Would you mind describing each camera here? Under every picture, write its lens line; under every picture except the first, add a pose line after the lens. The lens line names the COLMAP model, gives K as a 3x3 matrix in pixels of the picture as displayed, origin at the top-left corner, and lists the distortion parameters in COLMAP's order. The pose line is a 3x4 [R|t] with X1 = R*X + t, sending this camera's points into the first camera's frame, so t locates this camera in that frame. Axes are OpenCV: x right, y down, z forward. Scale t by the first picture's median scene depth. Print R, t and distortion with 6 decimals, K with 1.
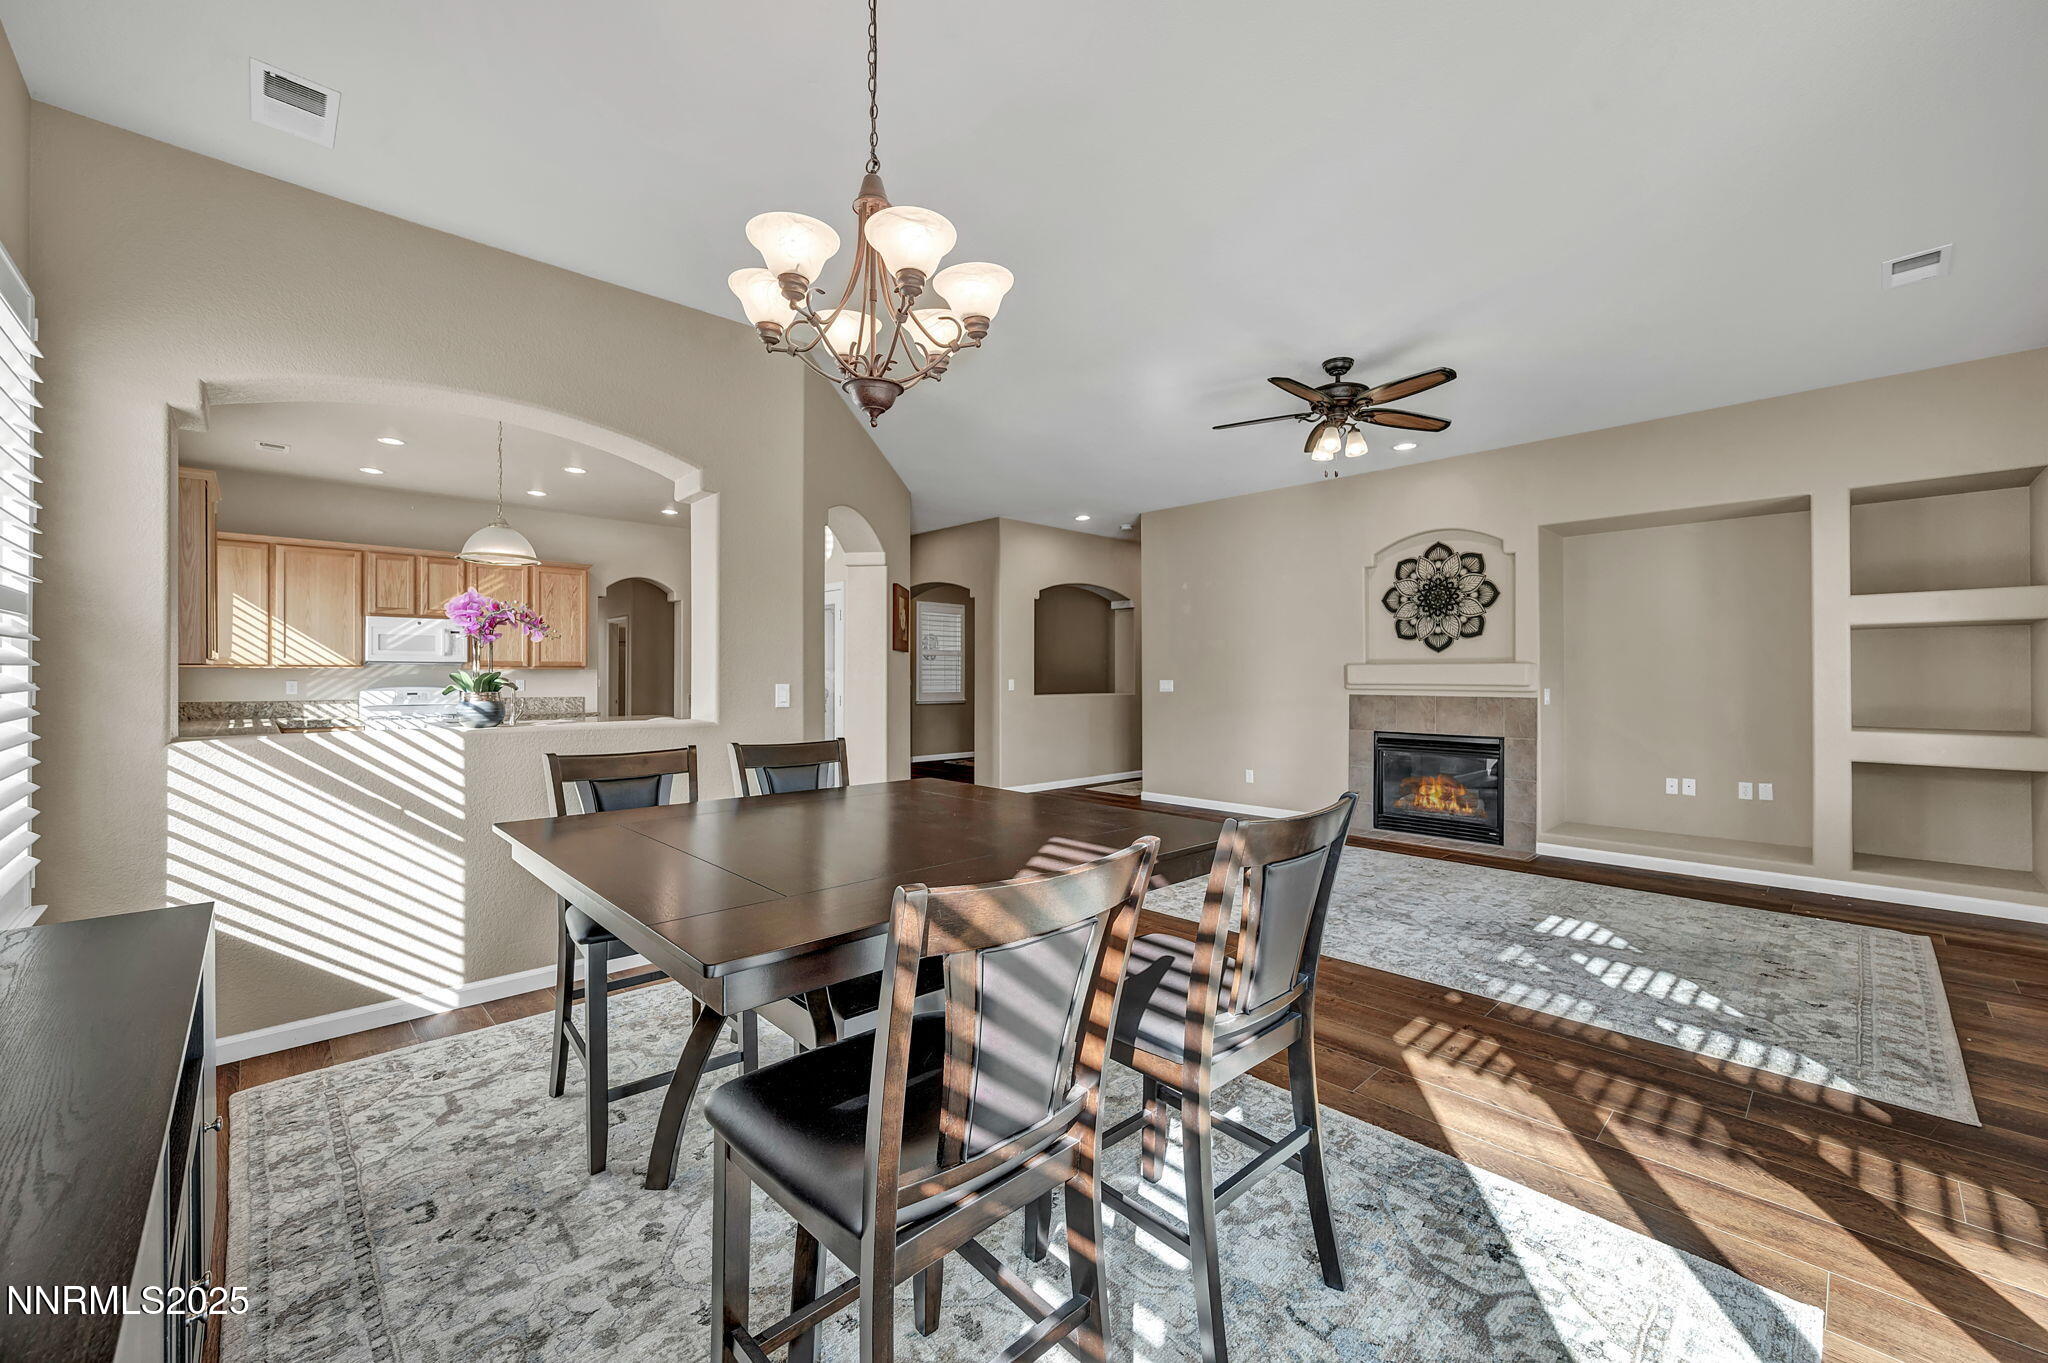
lens RADIAL K [[836.8, 0, 1003.3], [0, 836.8, 680.0], [0, 0, 1]] dist [-0.004038, 0.000775]
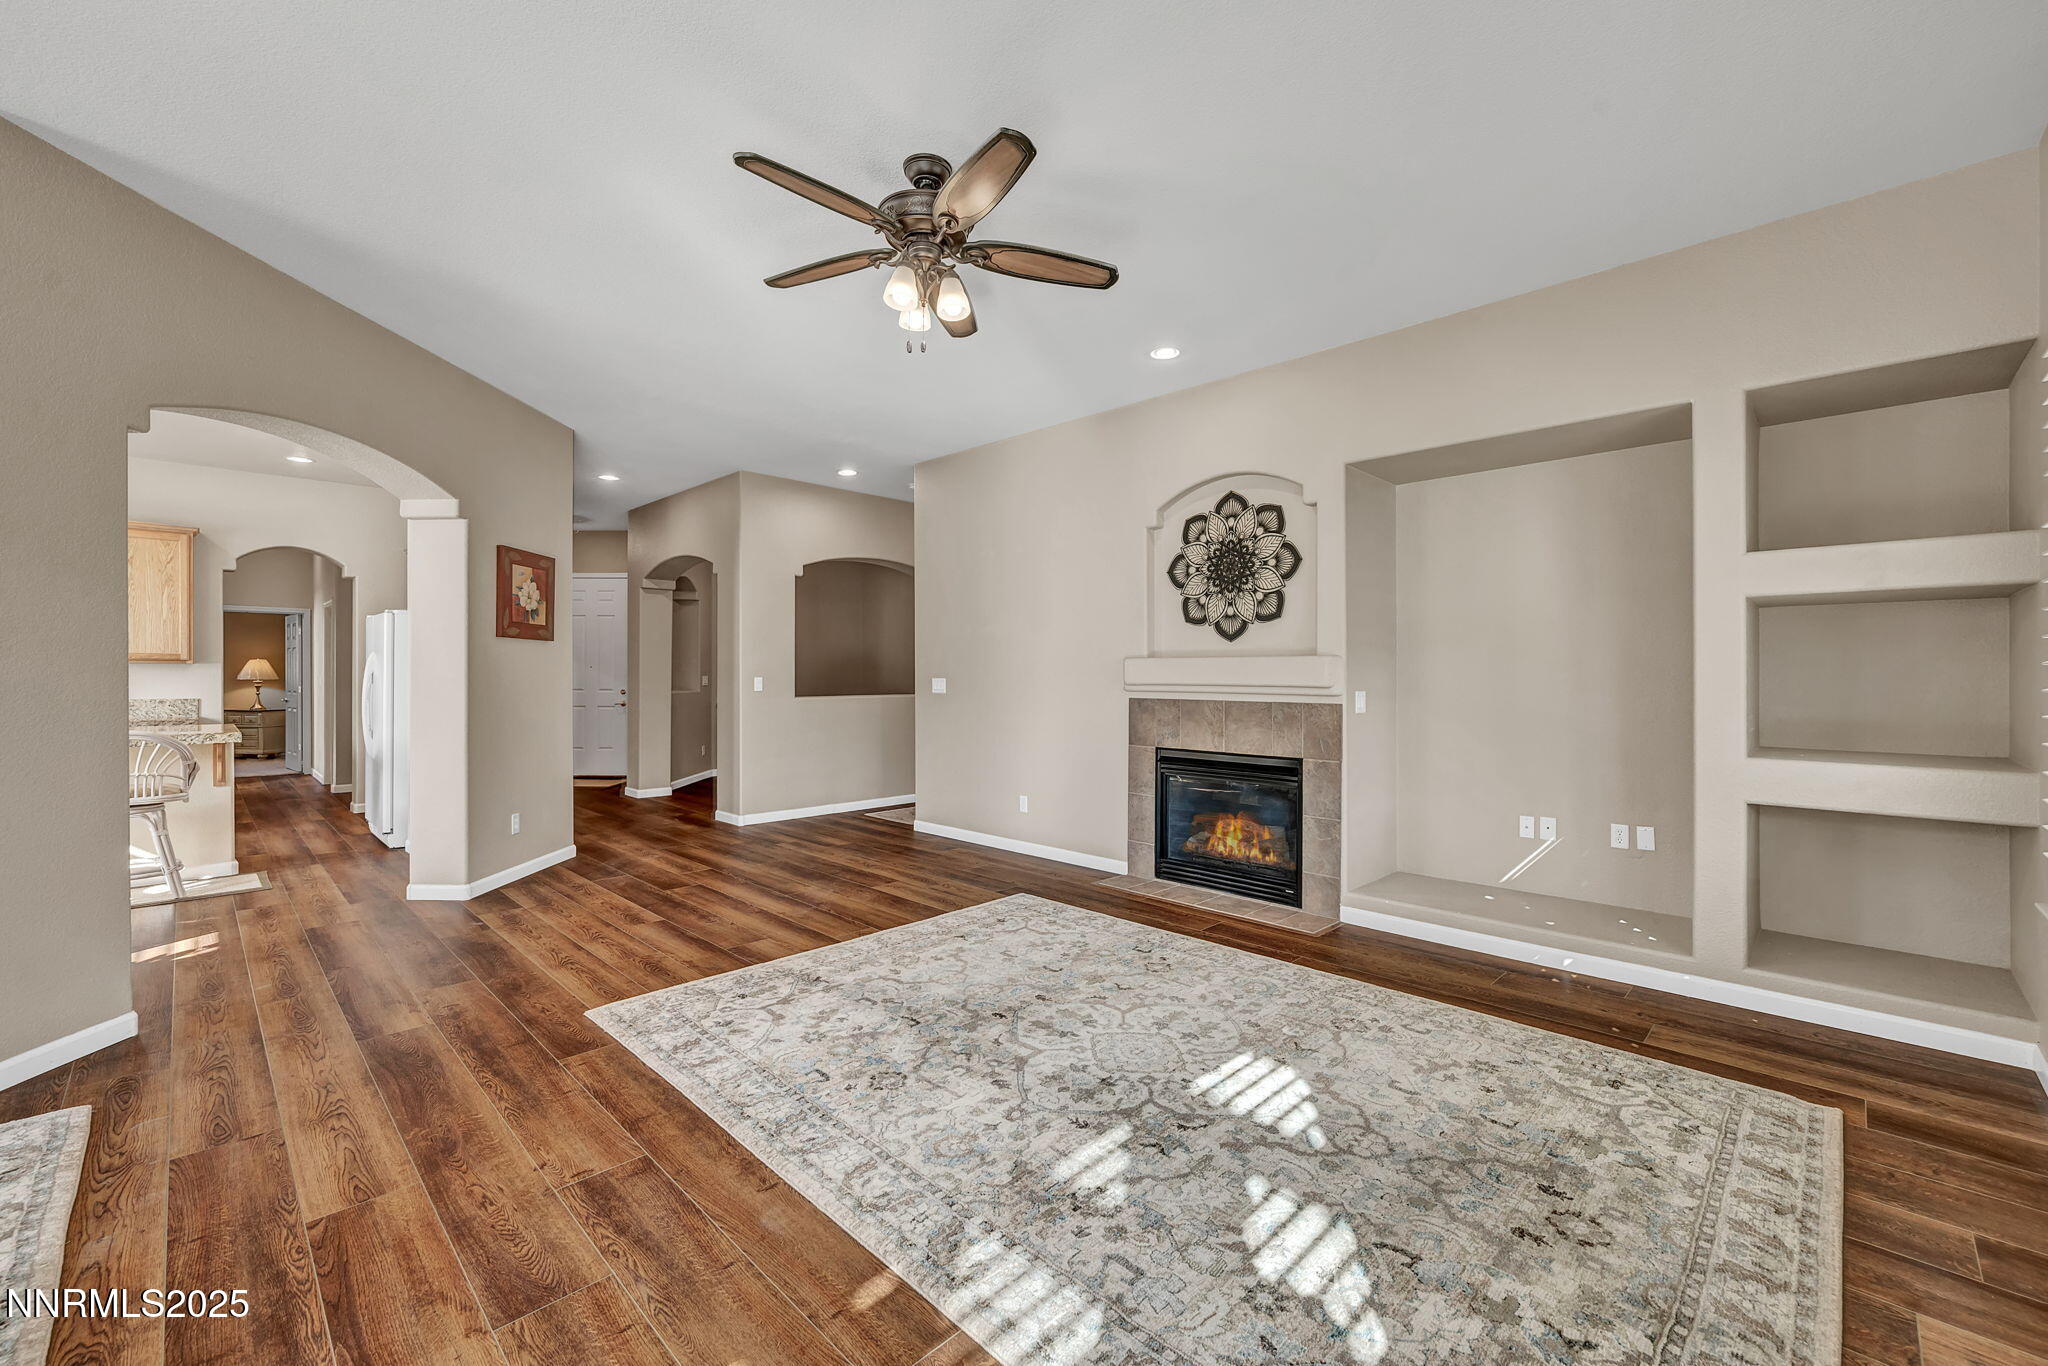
lens RADIAL K [[836.8, 0, 1040.4], [0, 836.8, 682.6], [0, 0, 1]] dist [-0.004038, 0.000775]
pose [[0.999627, 0.000481, 0.027325, 0.341481], [-0.000660, 0.999978, 0.006541, -0.001600], [-0.027321, -0.006556, 0.999605, 0.274965]]
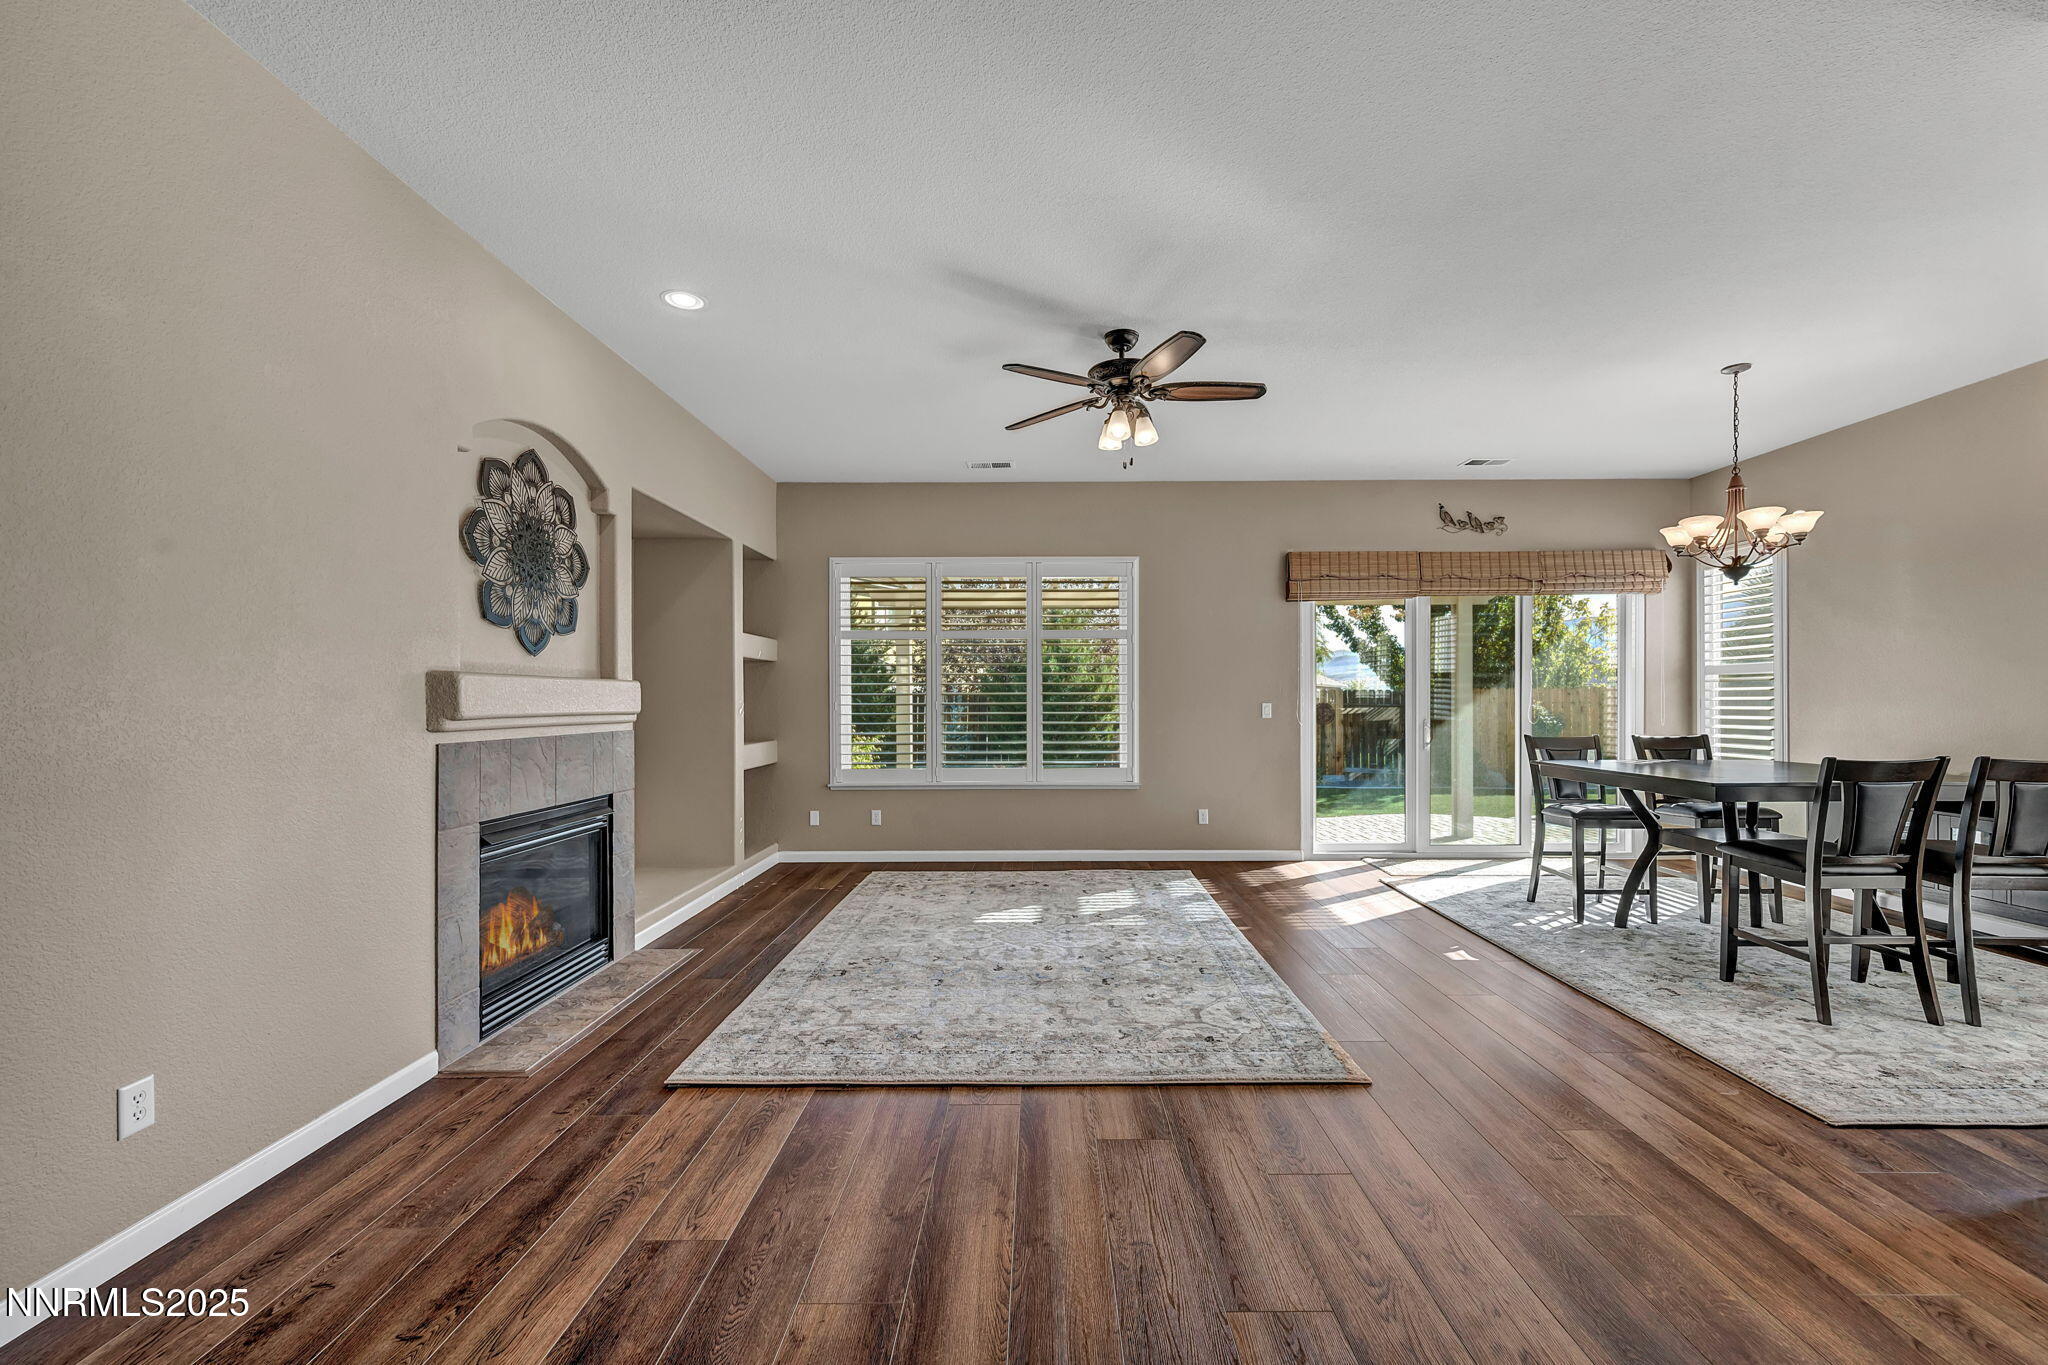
lens RADIAL K [[836.8, 0, 1032.3], [0, 836.8, 697.6], [0, 0, 1]] dist [-0.004038, 0.000775]
pose [[-0.710615, 0.005847, 0.703557, -0.085383], [0.006473, 0.999977, -0.001772, -0.003065], [-0.703552, 0.003295, -0.710637, 1.184961]]
